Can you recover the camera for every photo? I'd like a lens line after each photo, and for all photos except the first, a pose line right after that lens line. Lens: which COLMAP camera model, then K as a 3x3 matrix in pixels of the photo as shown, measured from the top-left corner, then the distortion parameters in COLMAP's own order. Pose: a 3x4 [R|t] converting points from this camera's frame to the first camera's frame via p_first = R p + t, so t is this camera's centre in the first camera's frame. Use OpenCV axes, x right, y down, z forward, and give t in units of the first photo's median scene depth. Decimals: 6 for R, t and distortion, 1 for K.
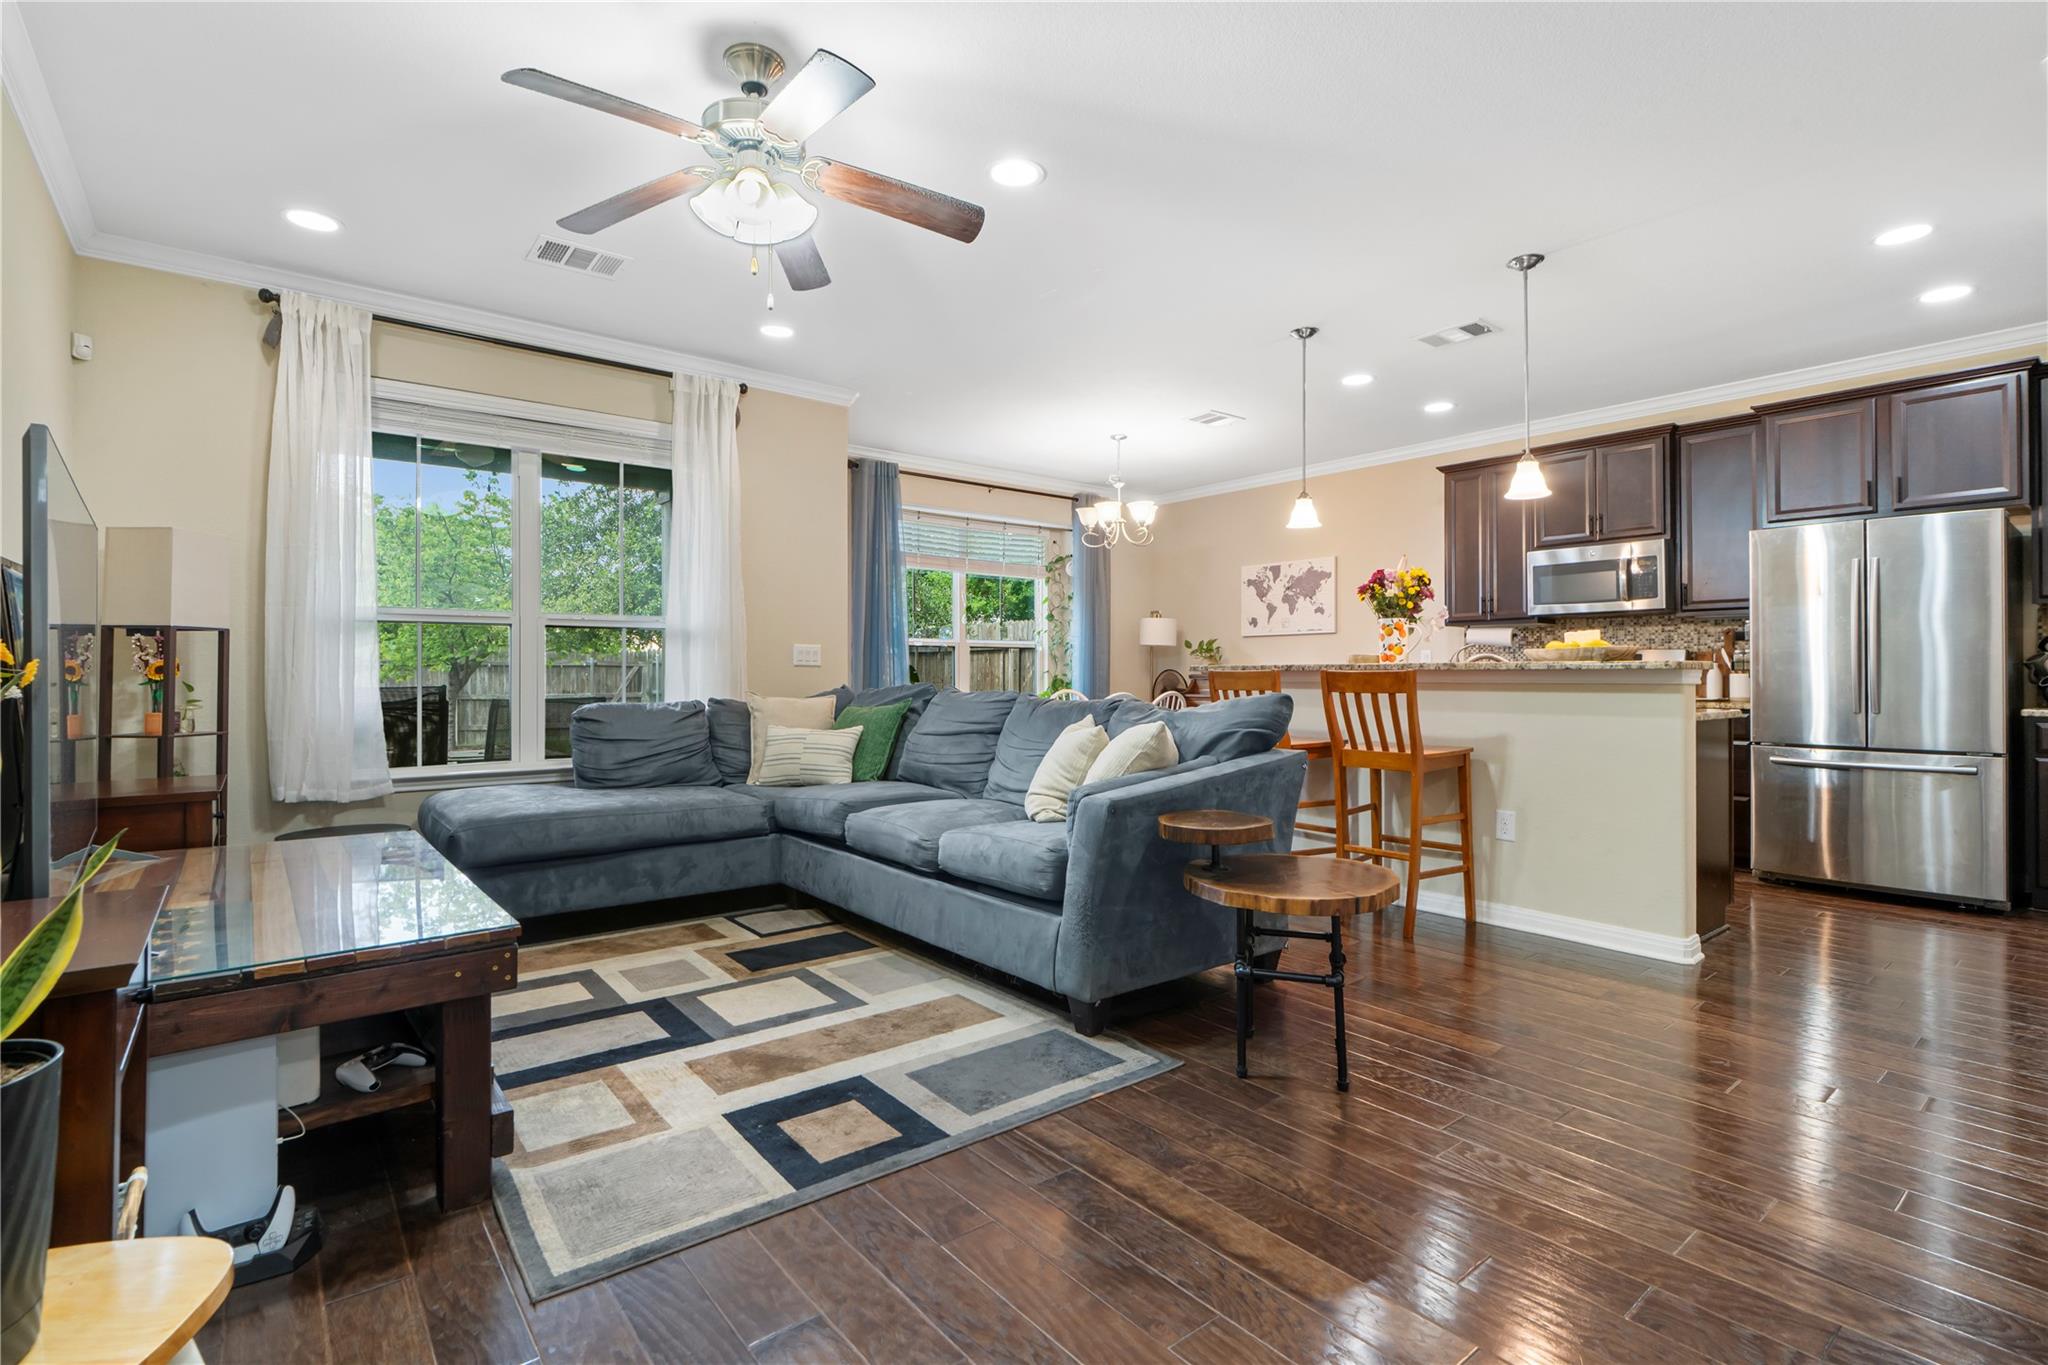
lens RADIAL K [[936.5, 0, 1011.8], [0, 936.5, 670.7], [0, 0, 1]] dist [0.001776, -0.003204]
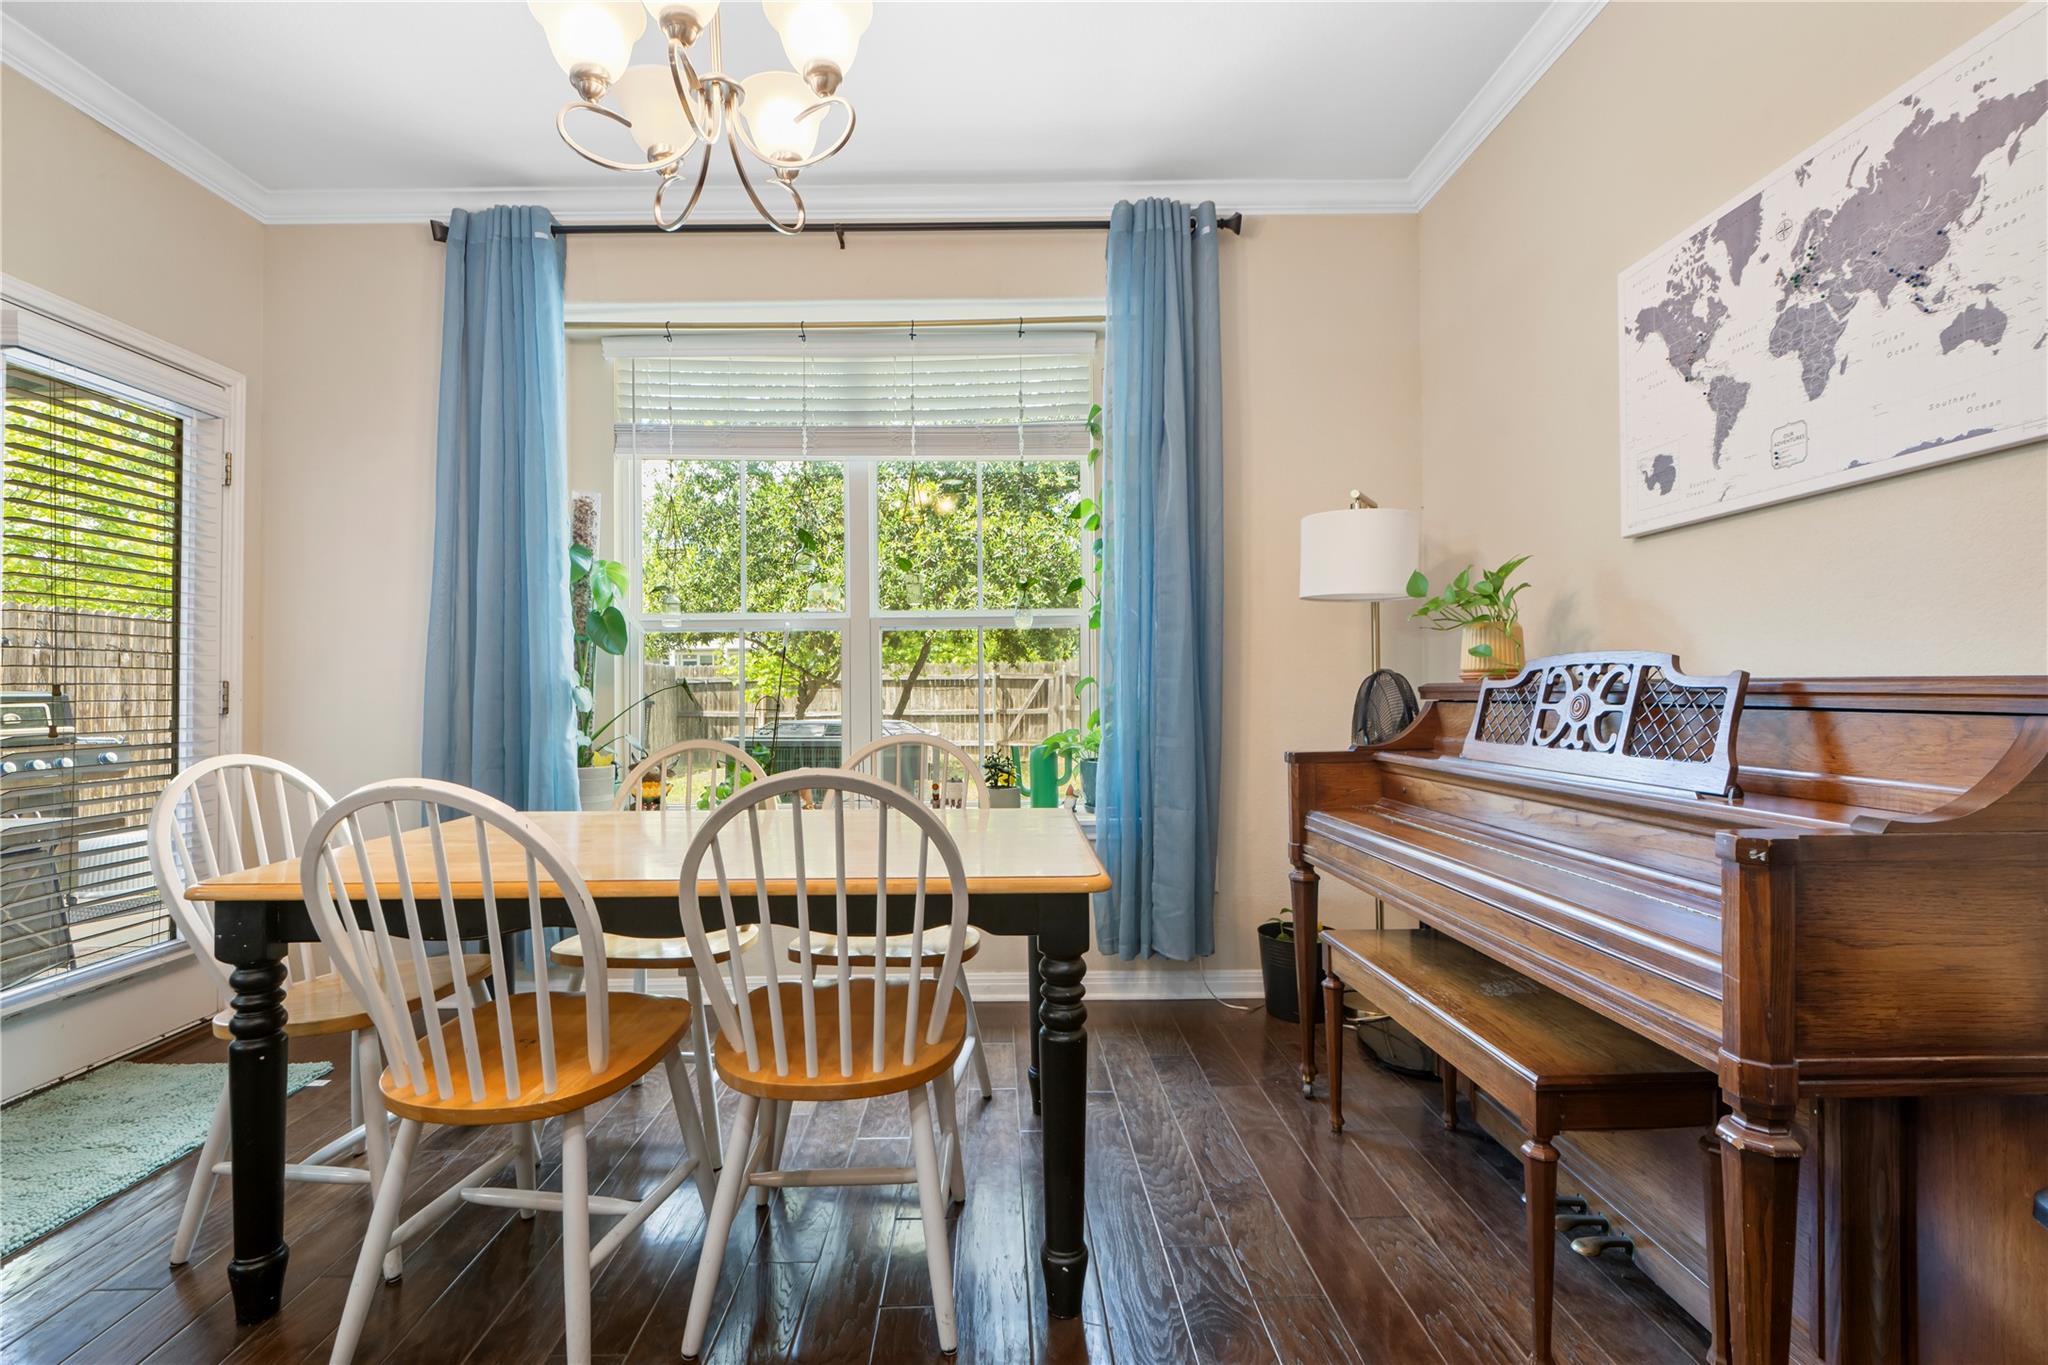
lens RADIAL K [[936.5, 0, 1012.6], [0, 936.5, 676.5], [0, 0, 1]] dist [0.001776, -0.003204]
pose [[0.795032, -0.016018, -0.606357, 0.511446], [0.013686, 0.999870, -0.008470, 0.003324], [0.606414, -0.001565, 0.795148, 1.314850]]
